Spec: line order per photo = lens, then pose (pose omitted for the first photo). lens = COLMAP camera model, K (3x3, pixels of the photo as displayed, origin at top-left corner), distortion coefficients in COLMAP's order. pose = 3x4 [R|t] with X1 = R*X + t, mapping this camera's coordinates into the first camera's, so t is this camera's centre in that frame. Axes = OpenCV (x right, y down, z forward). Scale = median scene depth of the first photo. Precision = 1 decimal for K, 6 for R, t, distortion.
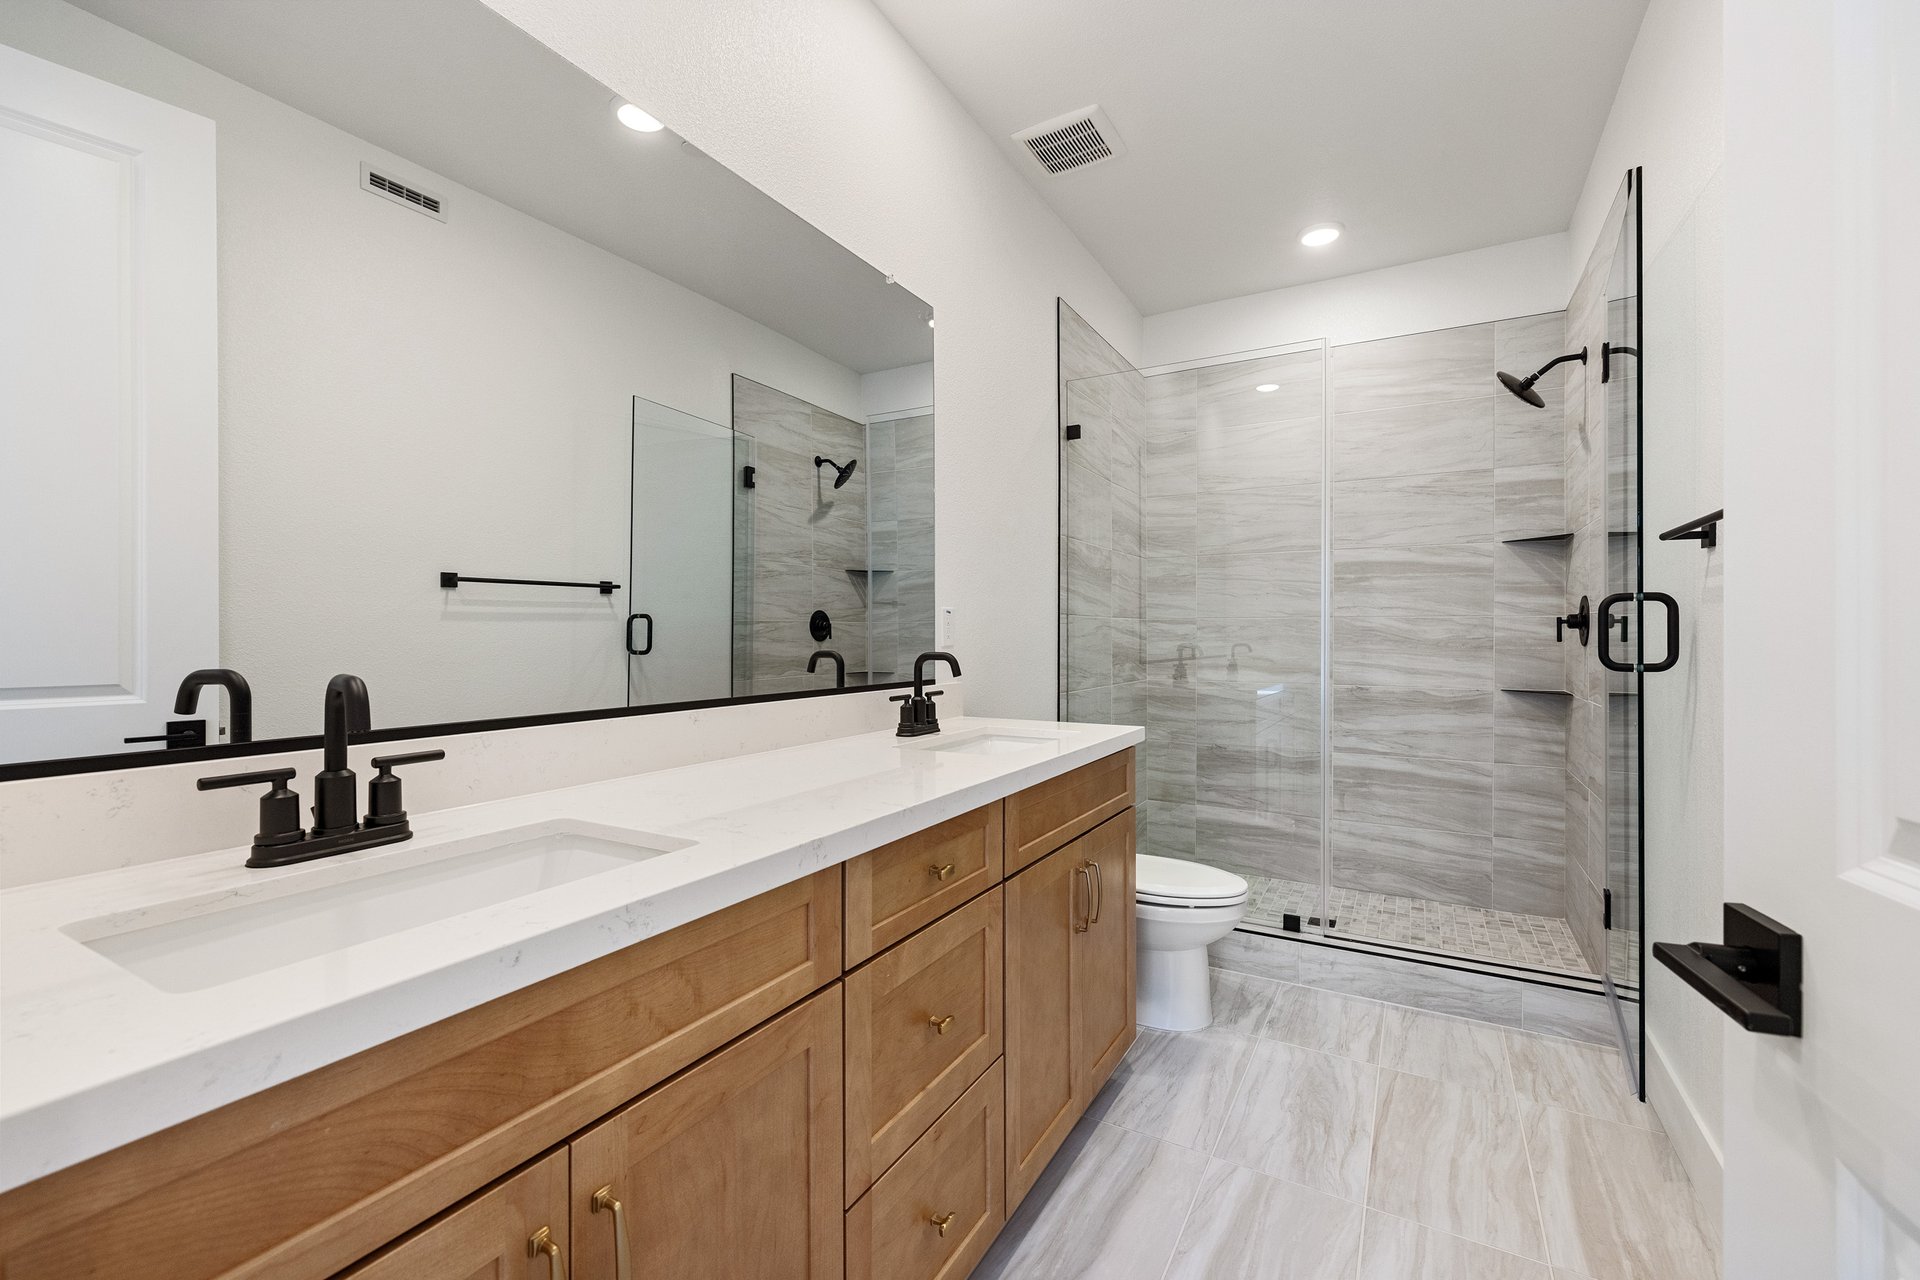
lens RADIAL K [[805.4, 0, 967.3], [0, 805.4, 635.1], [0, 0, 1]] dist [0.001522, 0.000144]
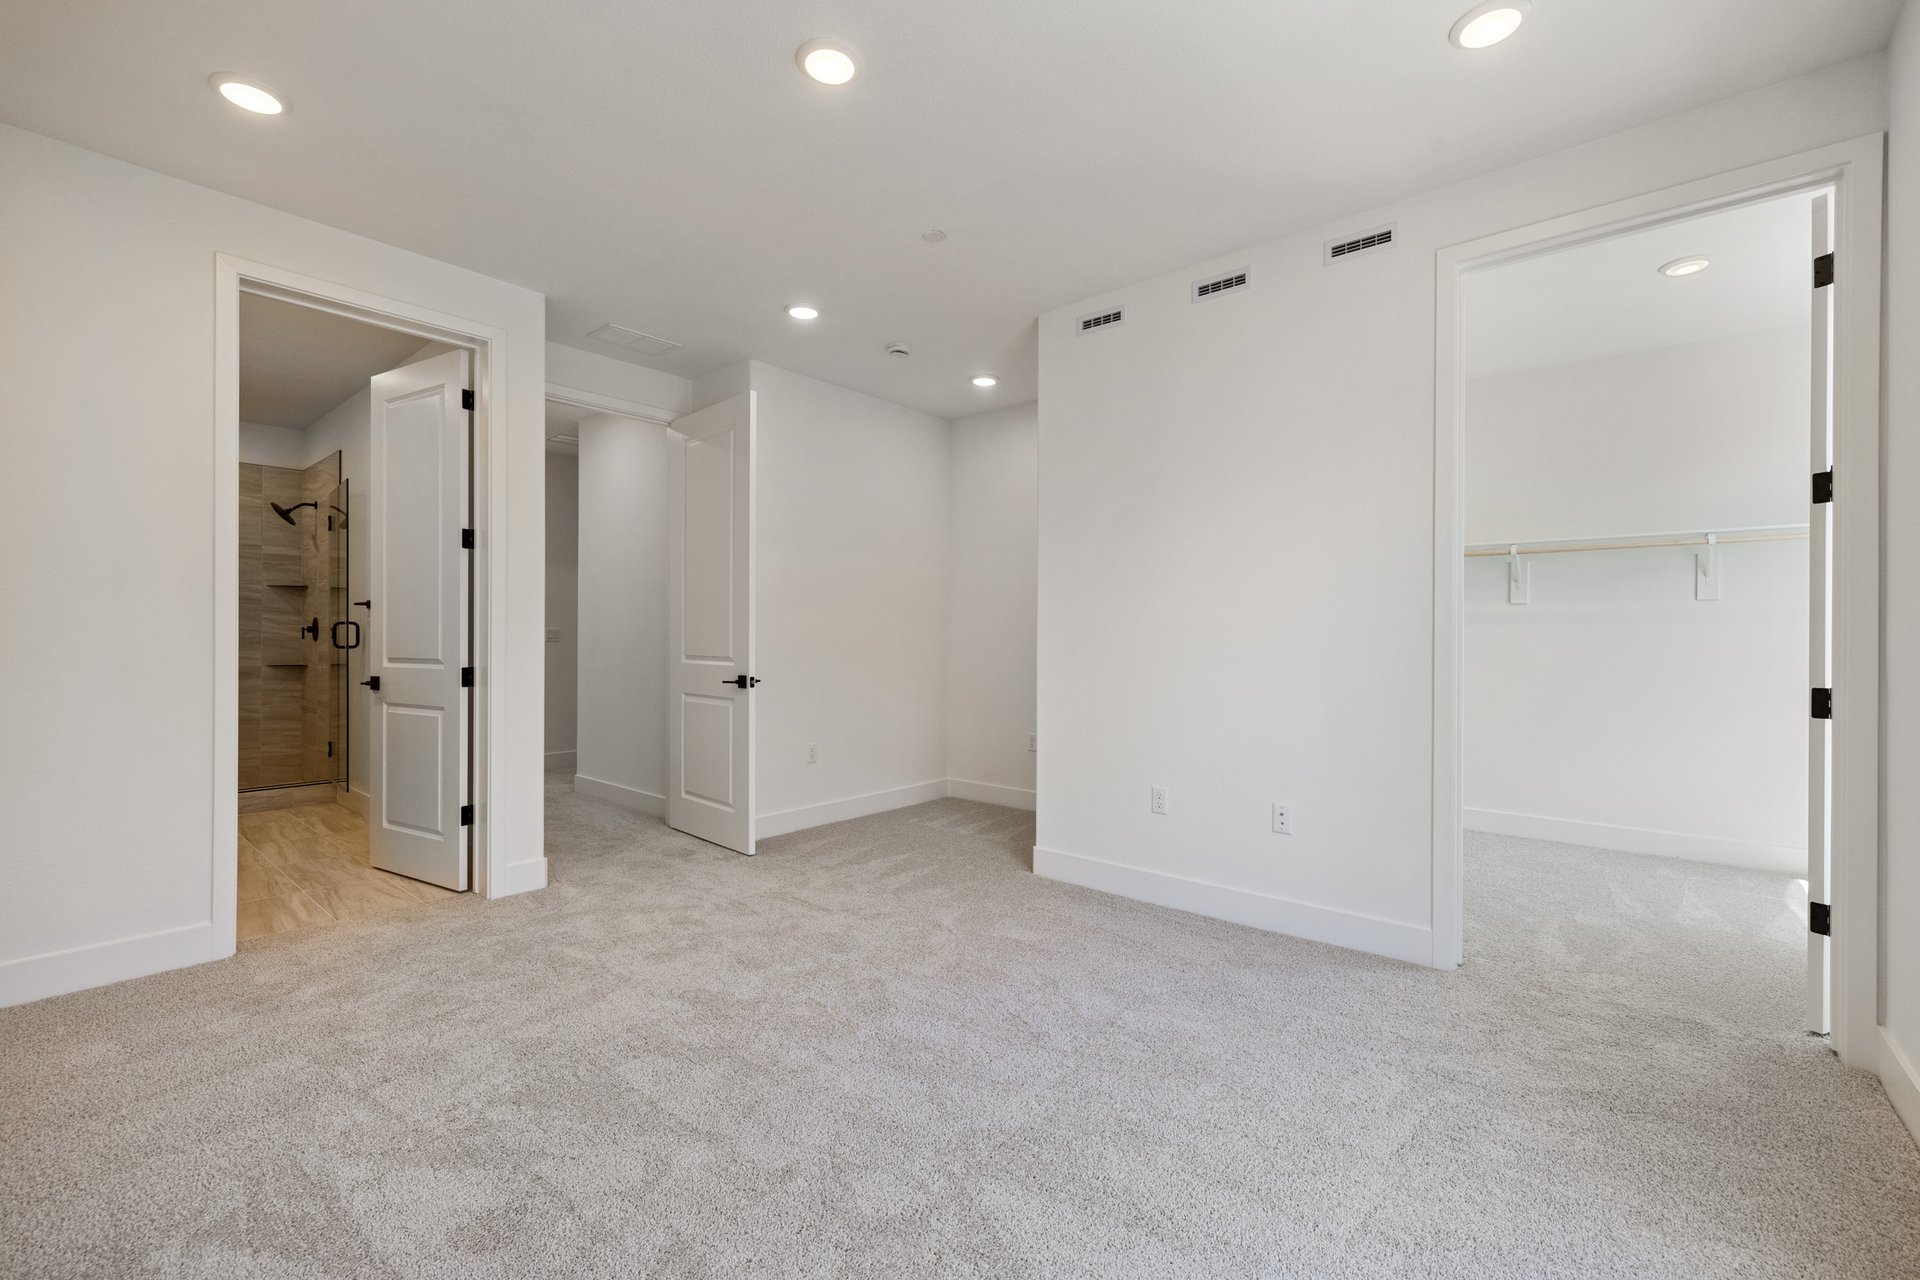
lens RADIAL K [[805.4, 0, 967.3], [0, 805.4, 635.1], [0, 0, 1]] dist [0.001522, 0.000144]
pose [[0.188302, 0.001993, 0.982109, -0.918843], [-0.002234, 0.999996, -0.001601, -0.002285], [-0.982109, -0.001893, 0.188306, -1.001875]]
